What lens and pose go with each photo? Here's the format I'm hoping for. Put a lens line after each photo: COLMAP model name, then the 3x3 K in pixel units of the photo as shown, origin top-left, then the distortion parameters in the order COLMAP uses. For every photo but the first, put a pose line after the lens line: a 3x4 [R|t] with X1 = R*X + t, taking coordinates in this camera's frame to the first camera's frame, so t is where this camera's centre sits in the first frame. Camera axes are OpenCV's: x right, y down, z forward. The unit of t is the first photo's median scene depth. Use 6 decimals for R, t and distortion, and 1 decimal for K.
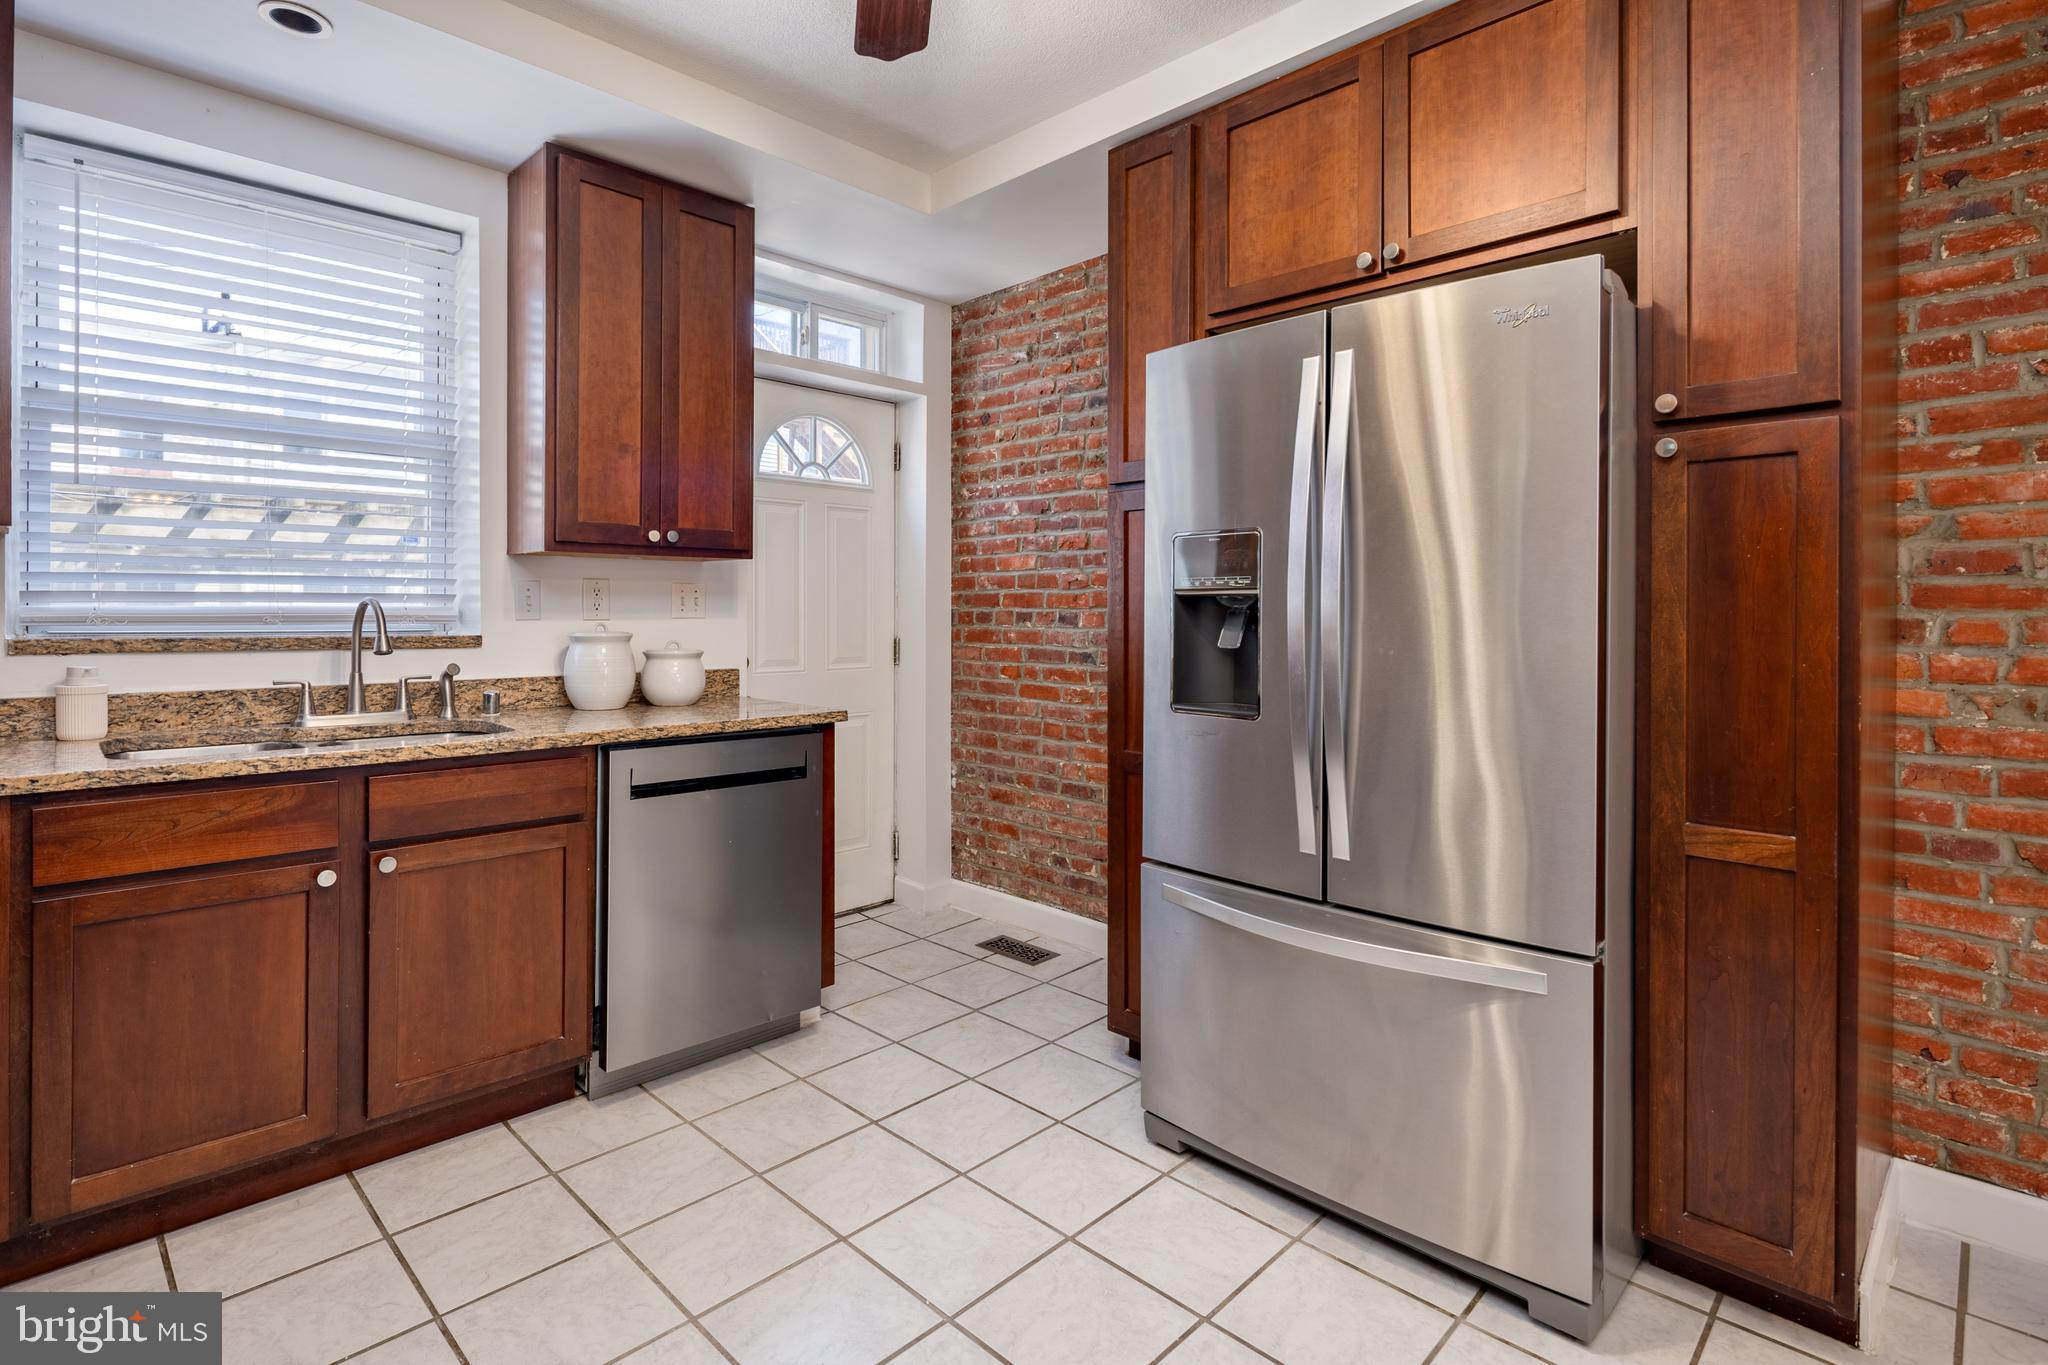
lens RADIAL K [[993.3, 0, 1021.0], [0, 993.3, 614.4], [0, 0, 1]] dist [0.000161, -0.003202]
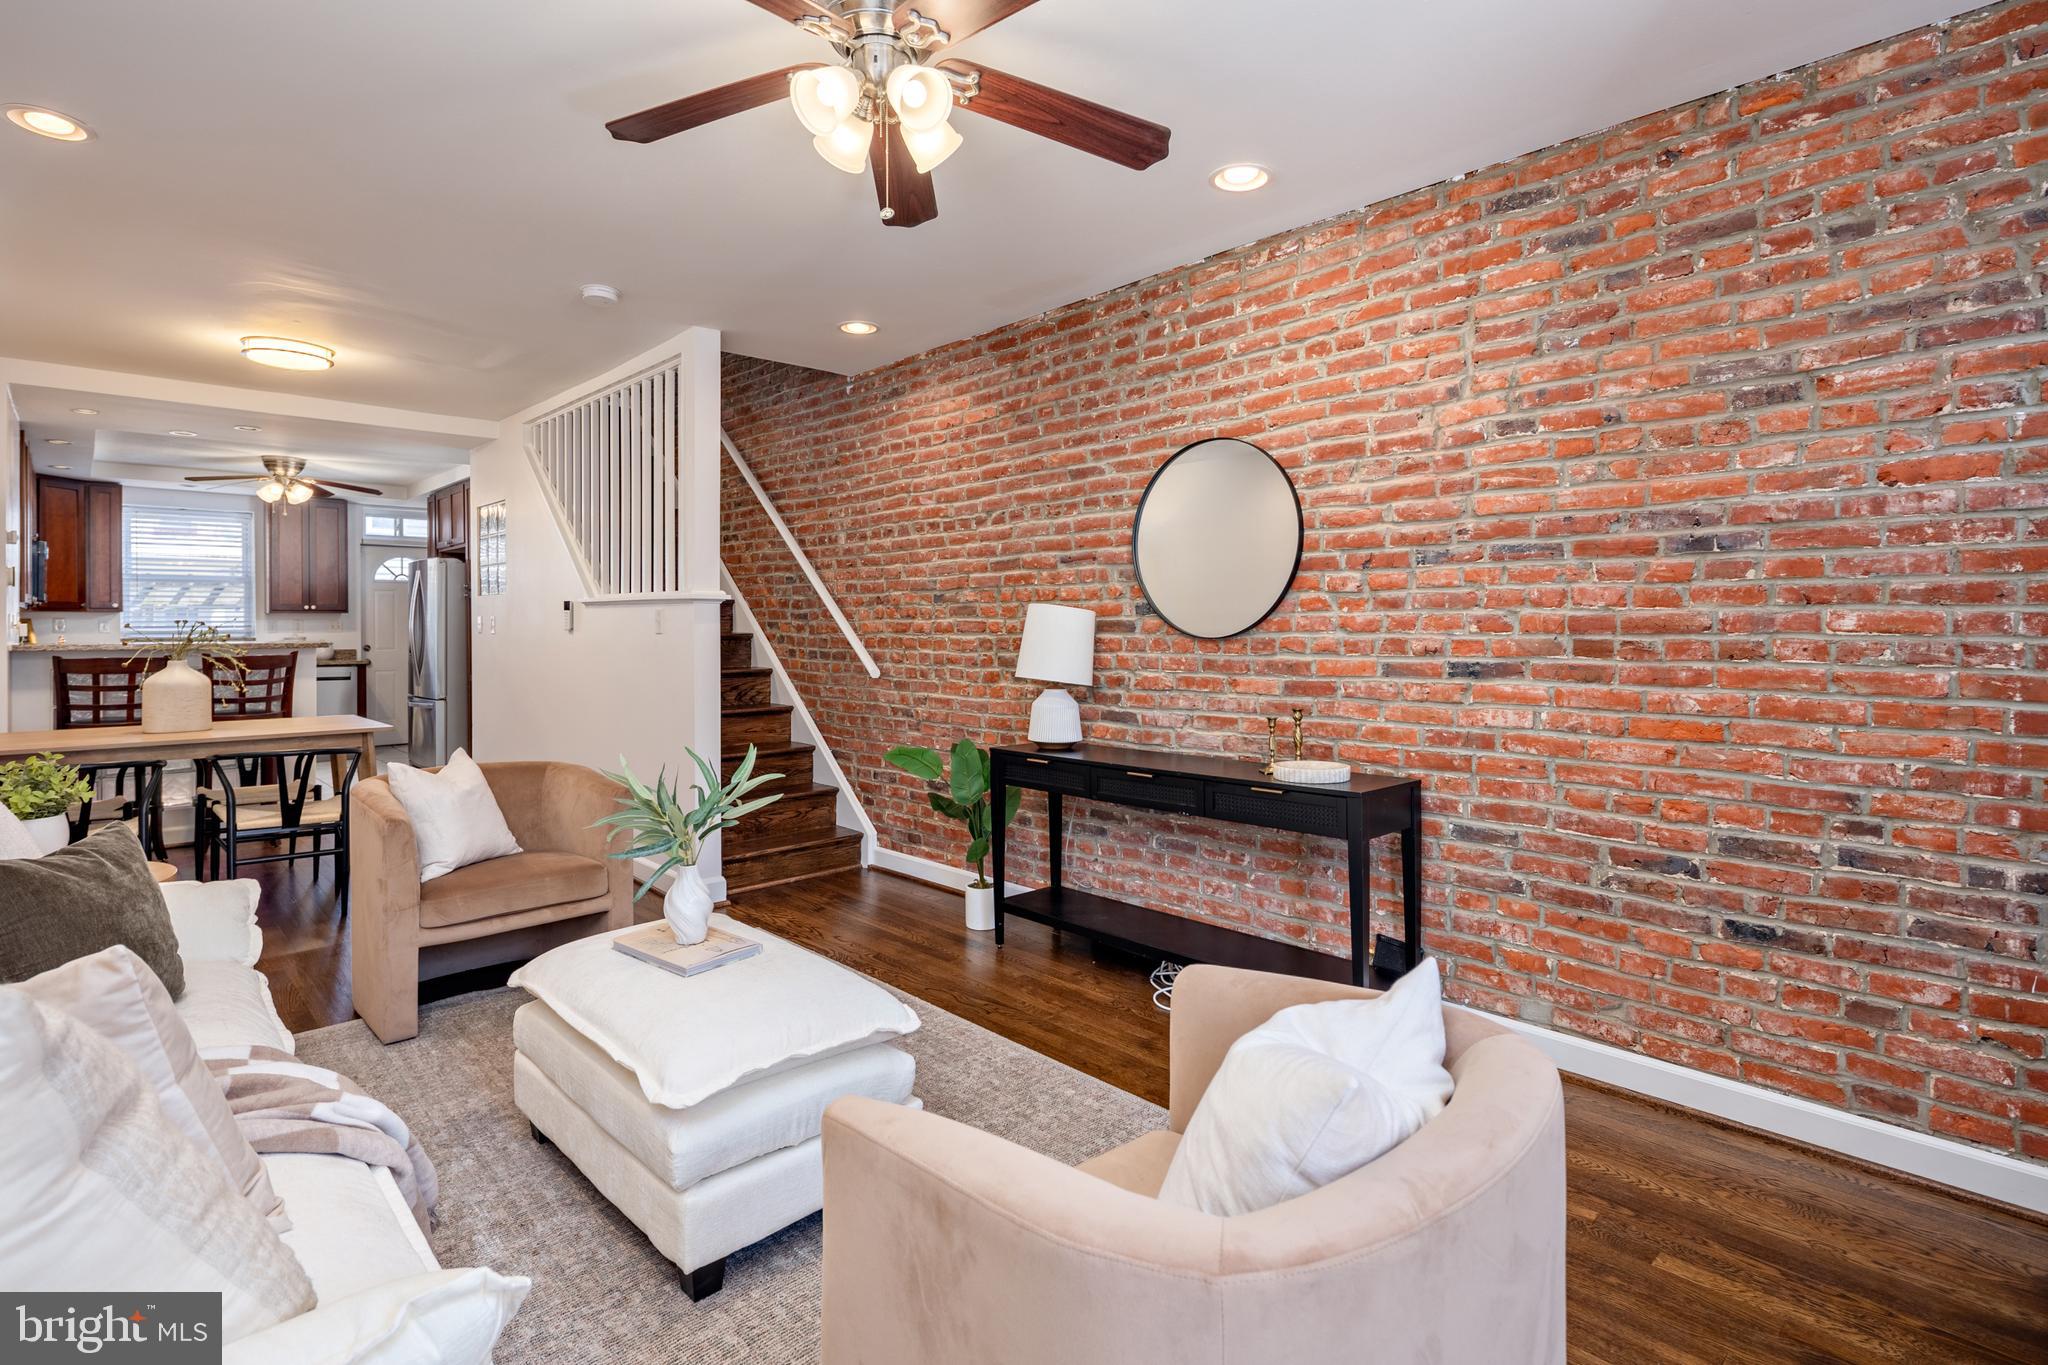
lens RADIAL K [[993.3, 0, 1014.6], [0, 993.3, 623.3], [0, 0, 1]] dist [0.000161, -0.003202]
pose [[0.999504, -0.006533, -0.030794, 2.436457], [0.006404, 0.999970, -0.004285, 0.005042], [0.030822, 0.004085, 0.999517, -2.603503]]
